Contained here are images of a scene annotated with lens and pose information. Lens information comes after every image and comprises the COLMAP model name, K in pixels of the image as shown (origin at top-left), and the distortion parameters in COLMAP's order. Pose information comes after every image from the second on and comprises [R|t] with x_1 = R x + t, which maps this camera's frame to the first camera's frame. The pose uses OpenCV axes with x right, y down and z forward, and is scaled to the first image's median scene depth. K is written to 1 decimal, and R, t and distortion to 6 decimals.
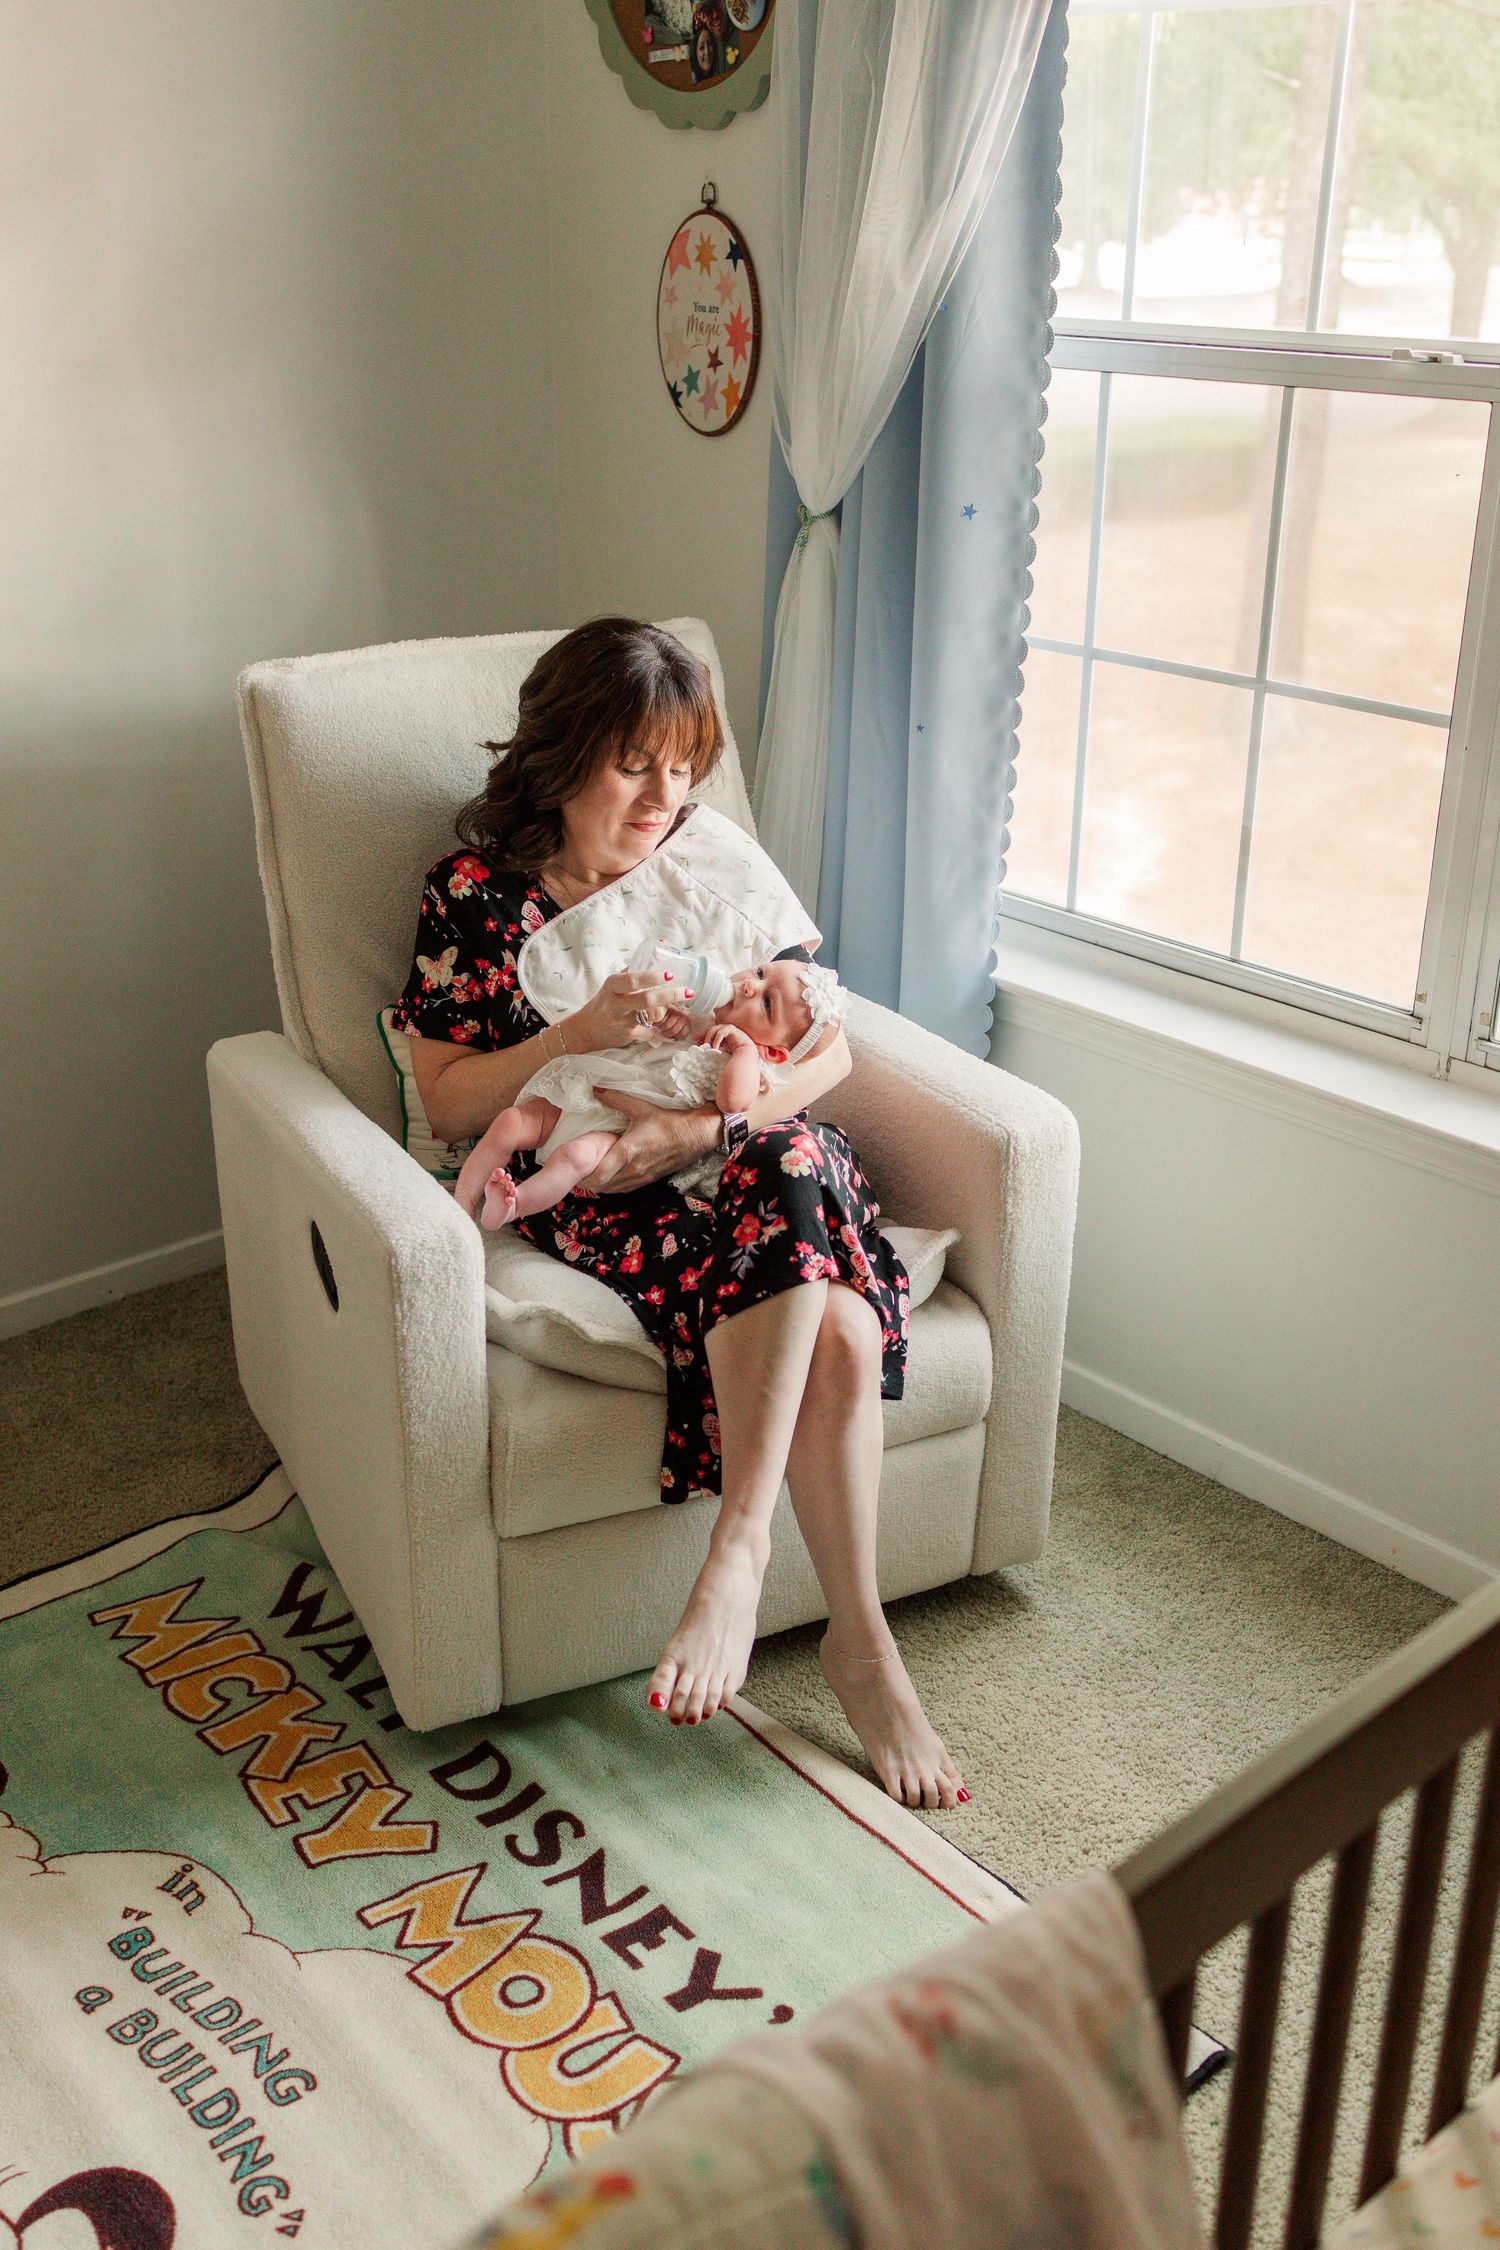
lens RADIAL K [[2317.5, 0, 750.0], [0, 2317.5, 1125.0], [0, 0, 1]] dist [-0.091748, 0.150790]
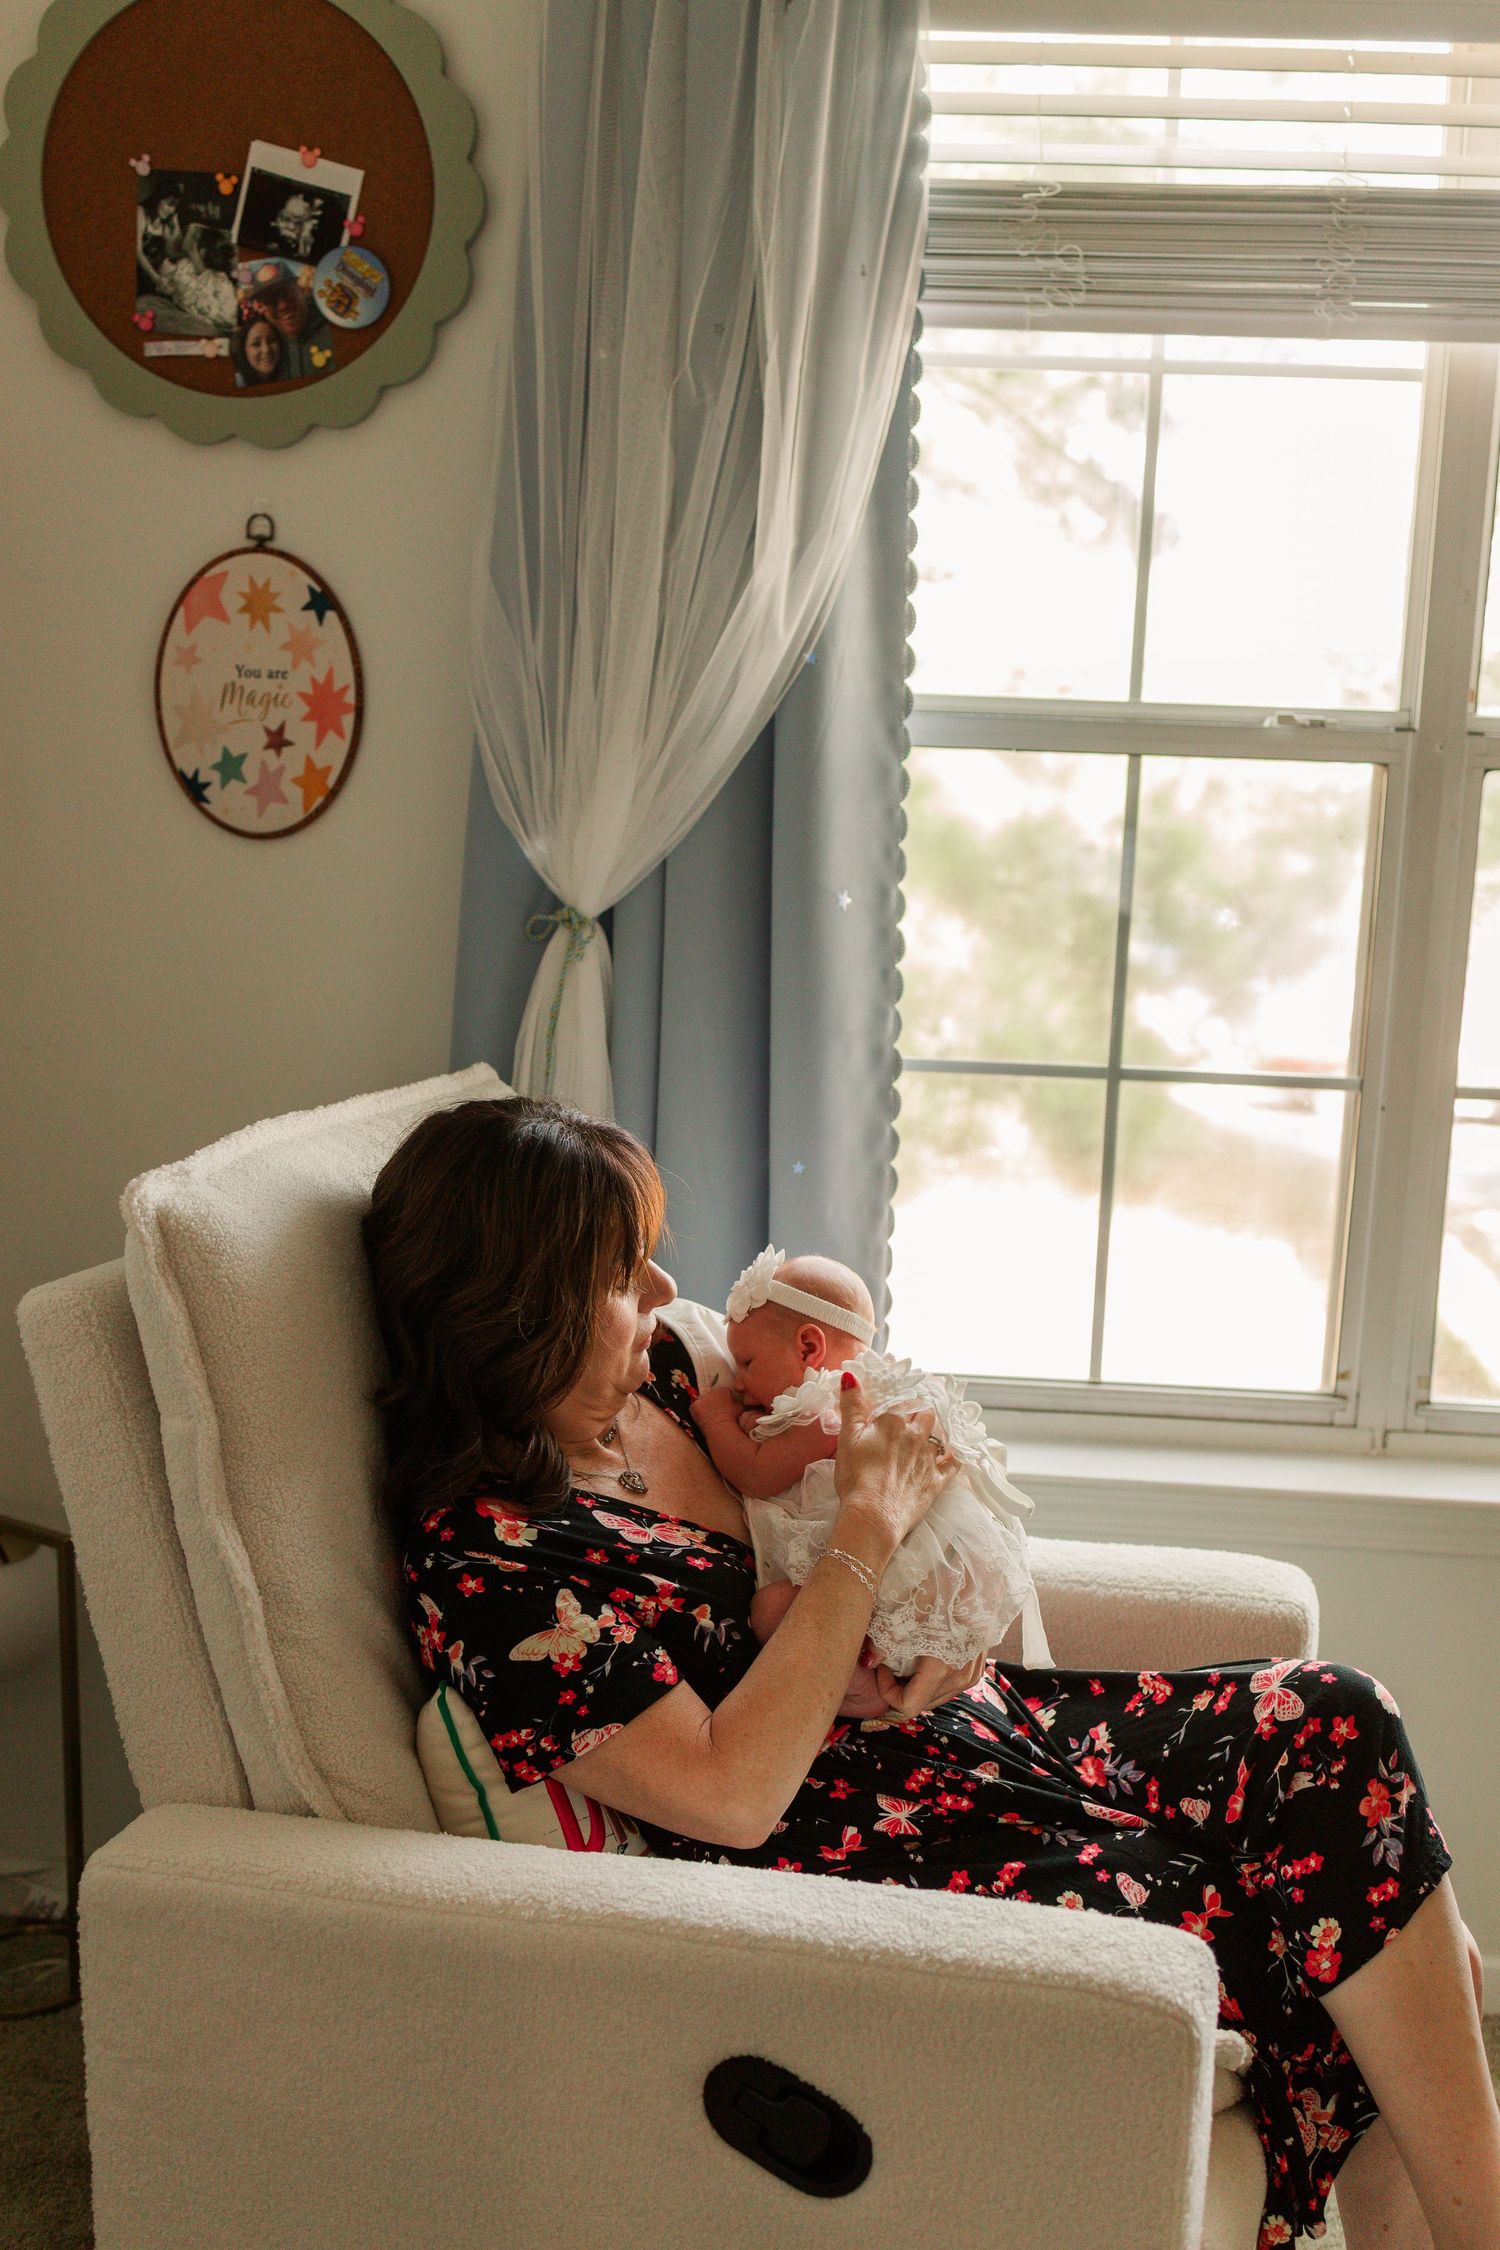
lens RADIAL K [[2317.5, 0, 750.0], [0, 2317.5, 1125.0], [0, 0, 1]] dist [-0.091748, 0.150790]
pose [[0.703323, -0.096501, 0.704290, -0.465557], [0.236510, 0.966067, -0.103815, -0.099332], [-0.670373, 0.239588, 0.702280, 0.410451]]
